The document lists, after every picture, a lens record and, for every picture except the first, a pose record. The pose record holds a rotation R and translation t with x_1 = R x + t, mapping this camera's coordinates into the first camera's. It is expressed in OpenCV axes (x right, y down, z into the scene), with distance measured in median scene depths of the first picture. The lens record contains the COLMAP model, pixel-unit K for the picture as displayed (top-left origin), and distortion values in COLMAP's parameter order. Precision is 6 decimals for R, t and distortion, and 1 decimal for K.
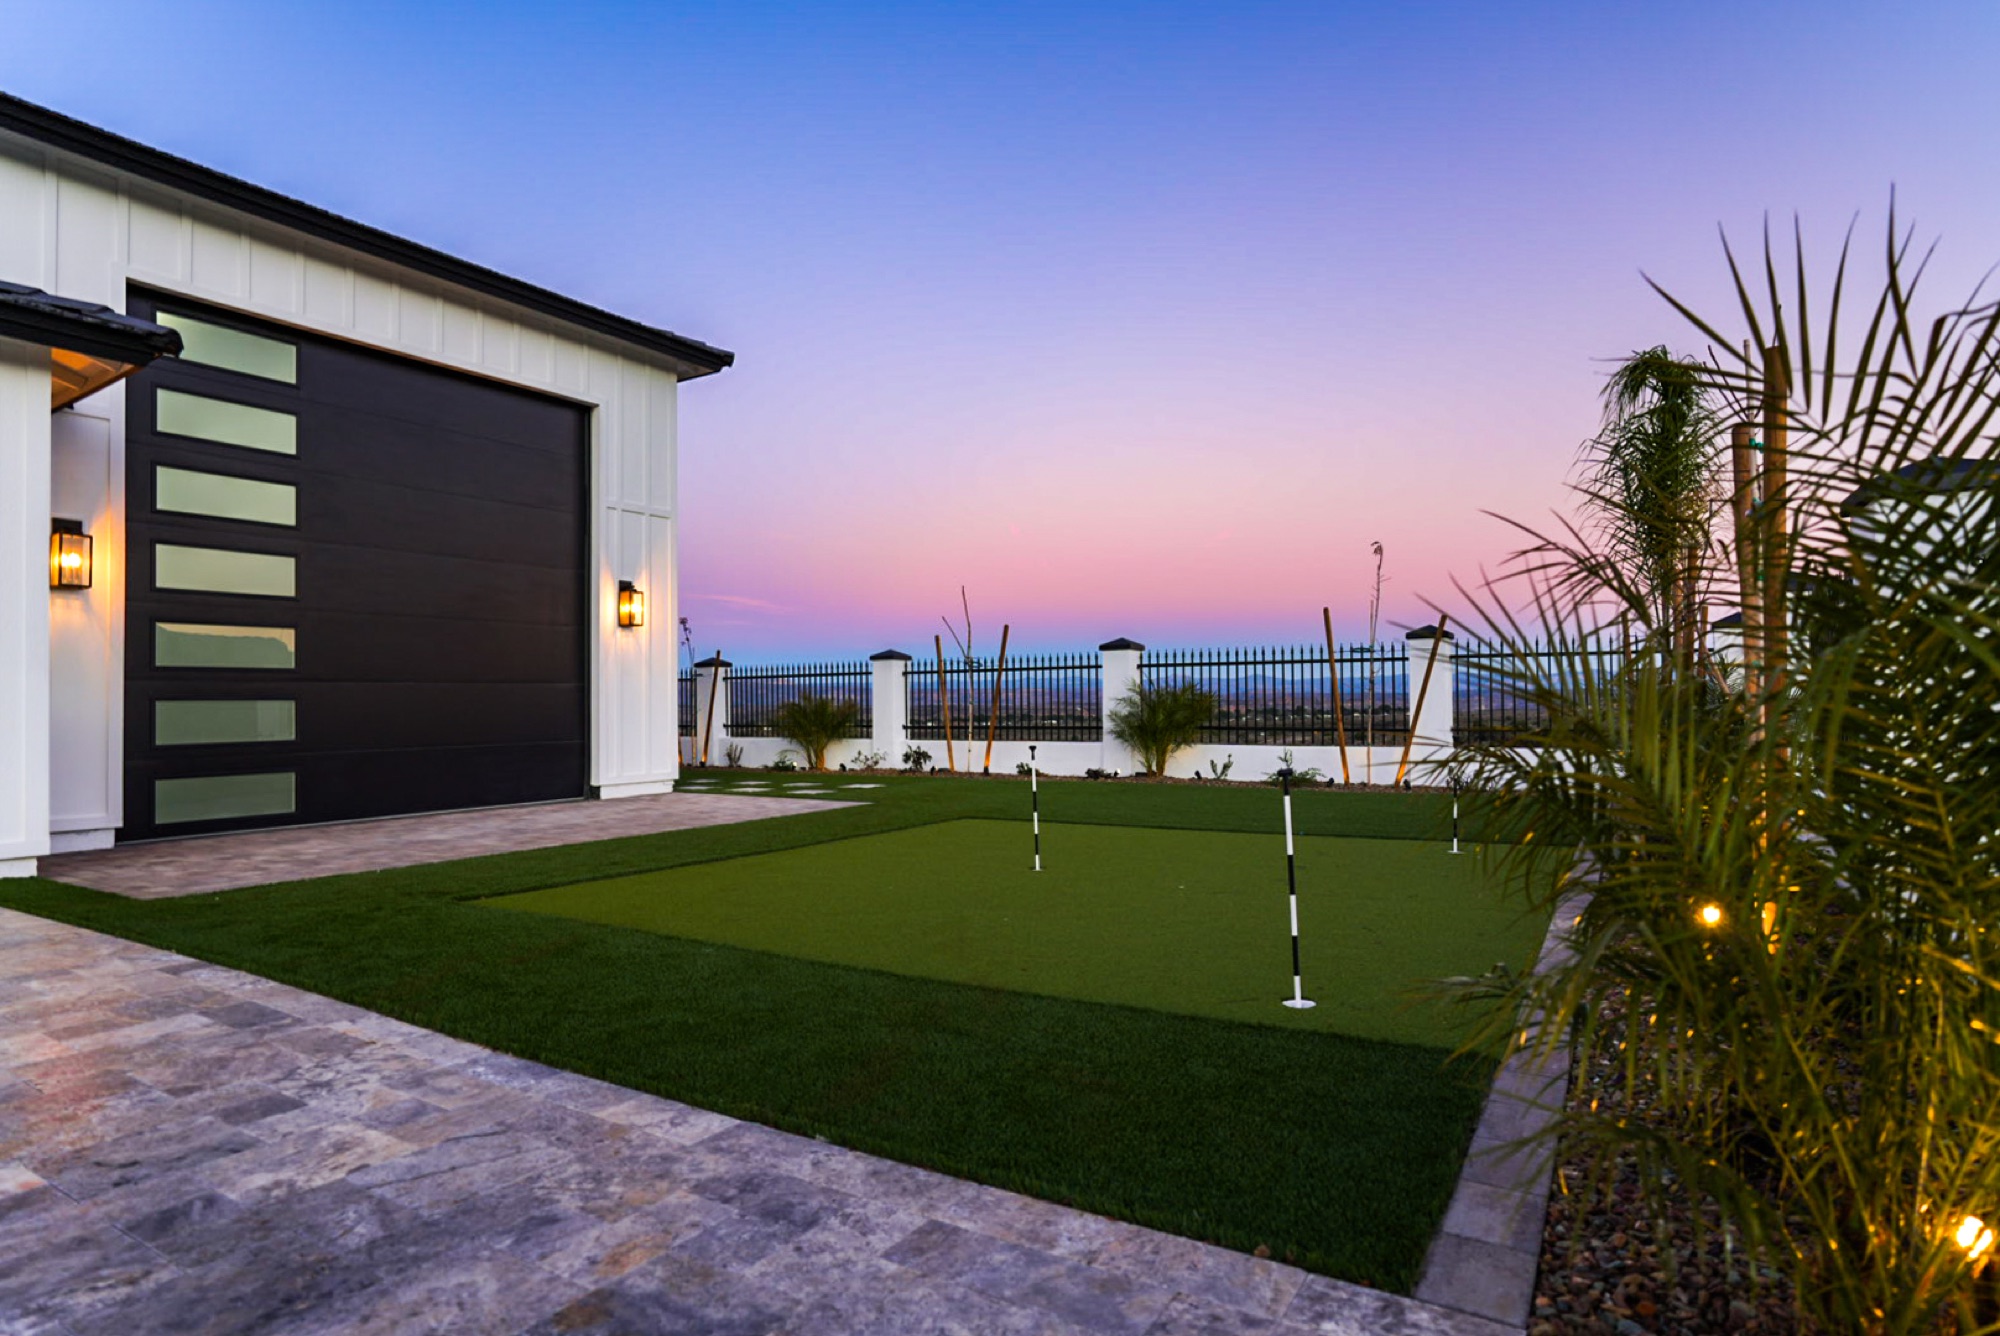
lens RADIAL K [[1054.8, 0, 1014.7], [0, 1054.8, 670.2], [0, 0, 1]] dist [-0.029024, 0.002444]
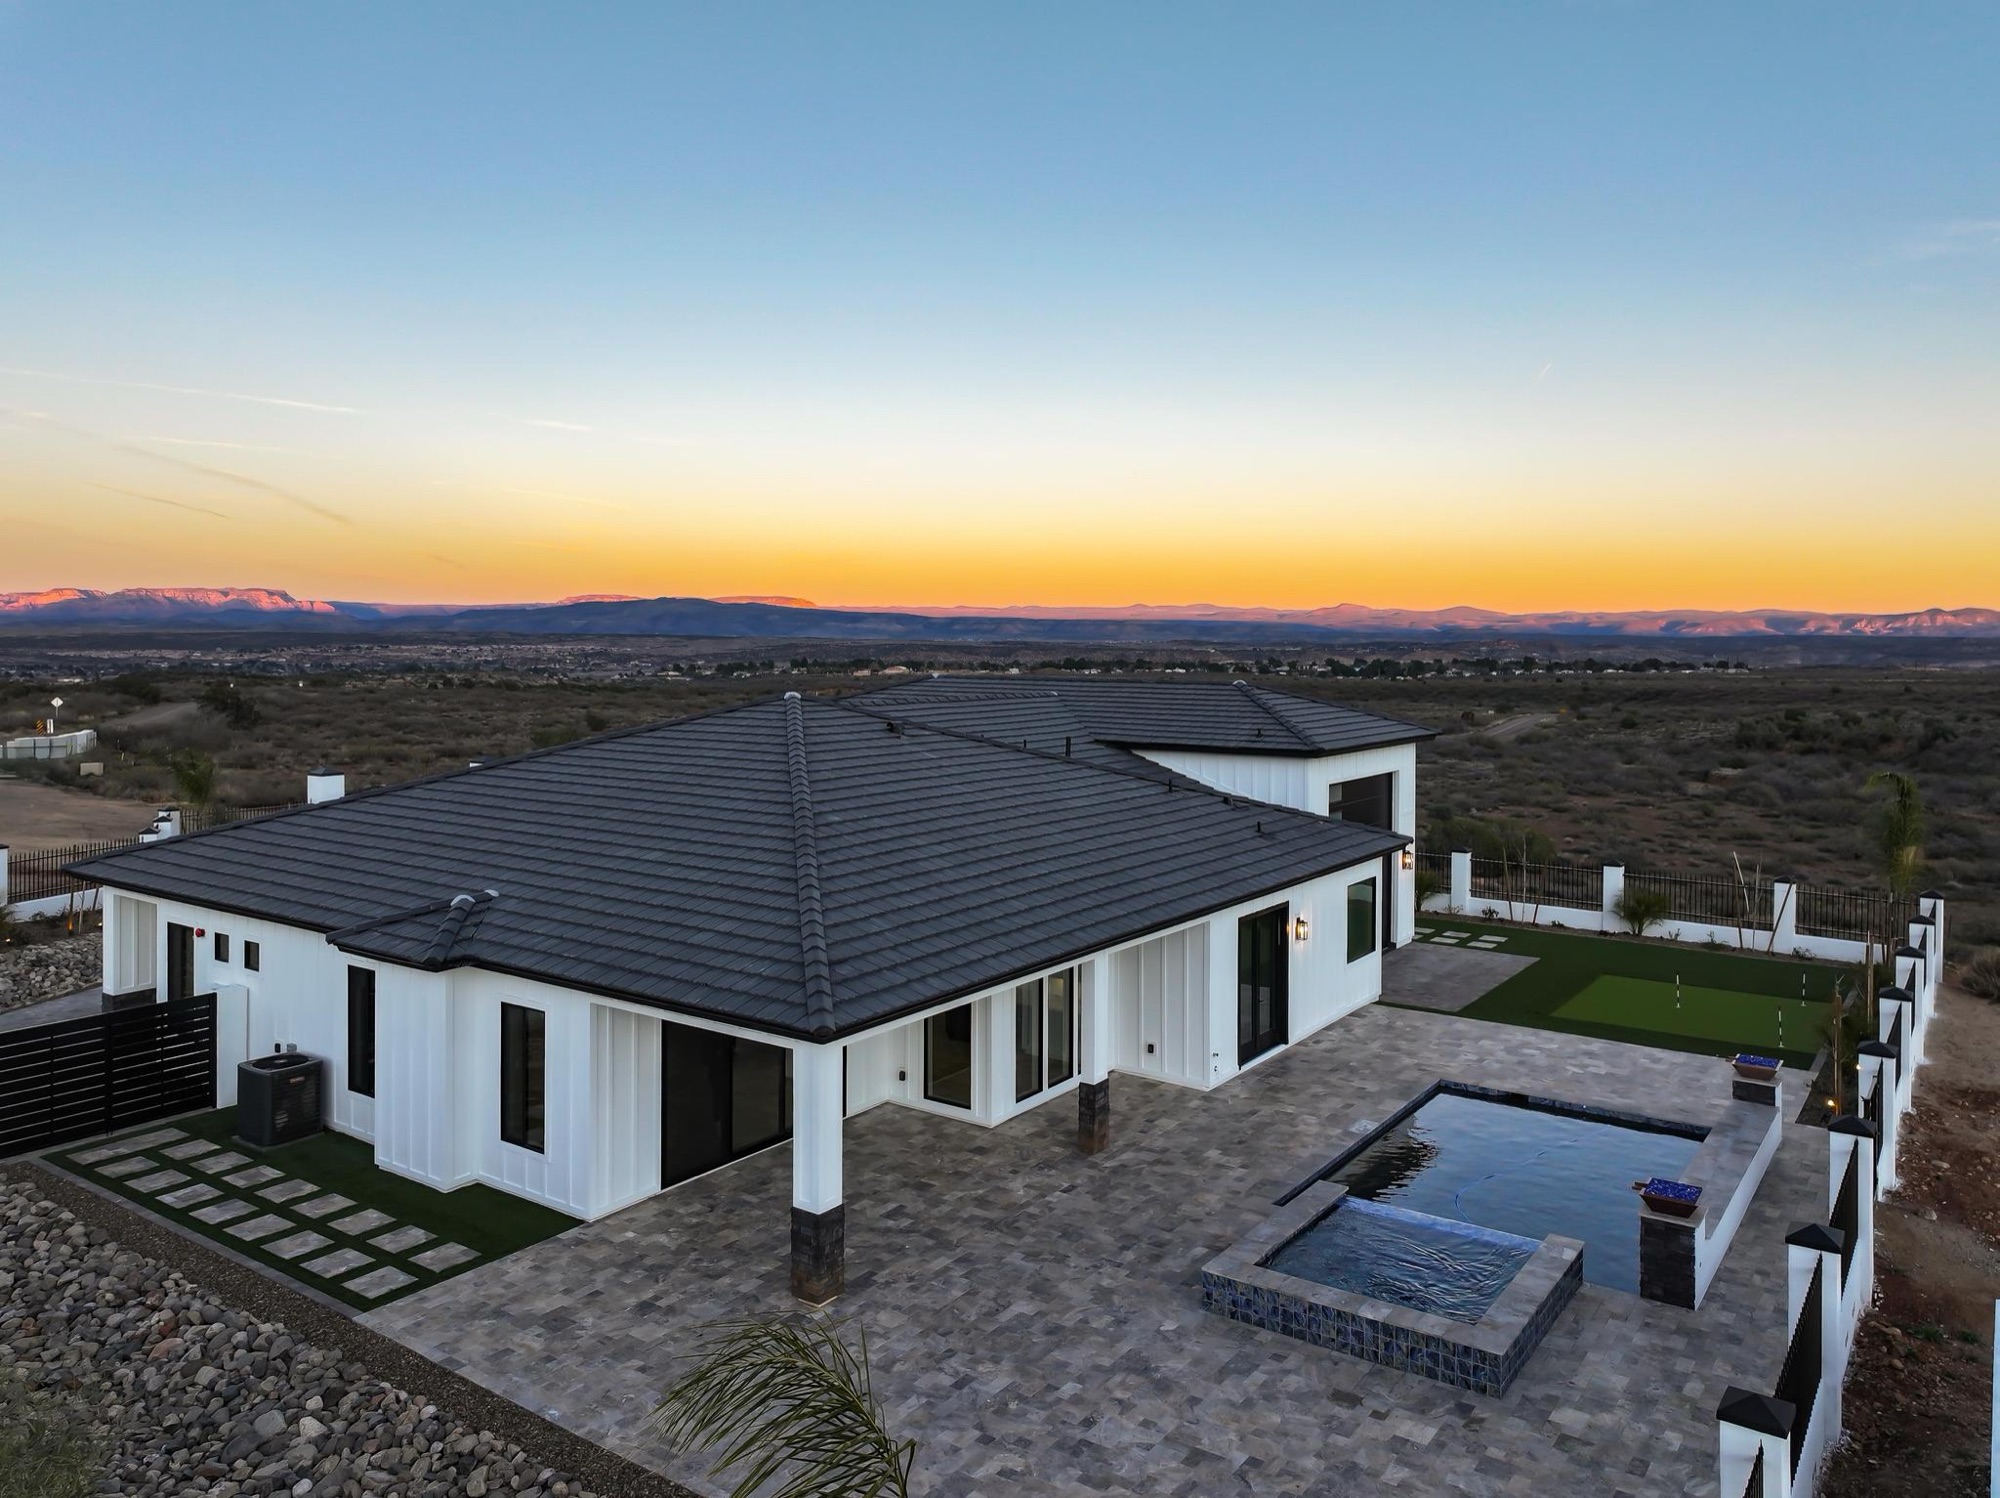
lens RADIAL K [[1449.9, 0, 1016.6], [0, 1449.9, 662.1], [0, 0, 1]] dist [0.010069, -0.003805]
pose [[0.997919, 0.017324, -0.062115, -0.928141], [-0.014455, 0.998820, 0.046356, -0.554814], [0.062845, -0.045362, 0.996992, -1.900713]]
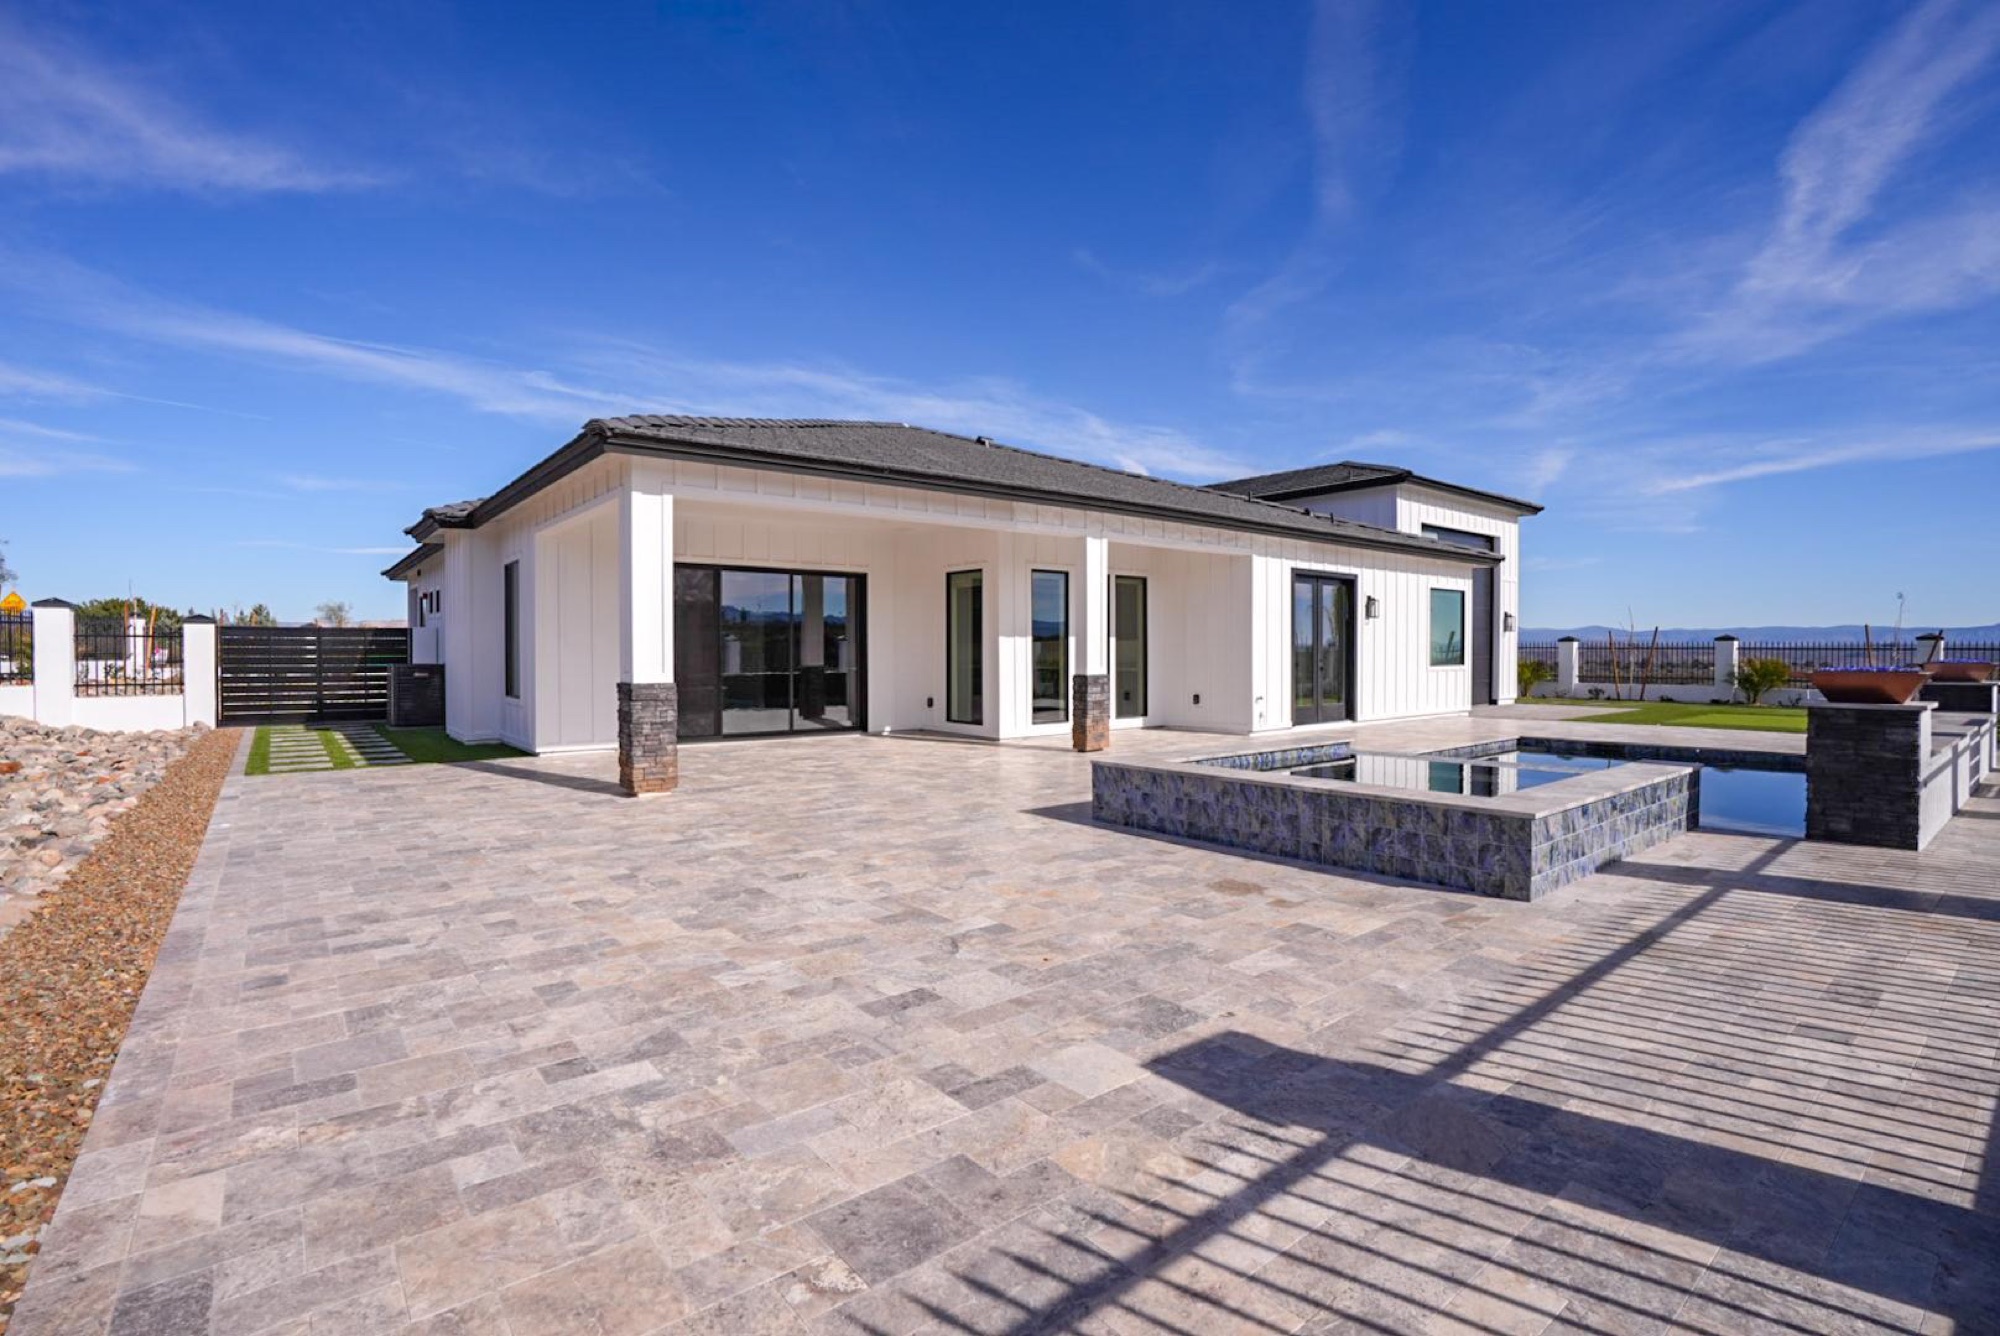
lens RADIAL K [[934.7, 0, 1011.5], [0, 934.7, 667.7], [0, 0, 1]] dist [-0.037194, 0.008235]
pose [[0.946285, 0.018711, -0.322790, -0.696456], [-0.003251, 0.998824, 0.048367, -0.052613], [0.323316, -0.044719, 0.945234, -1.205878]]
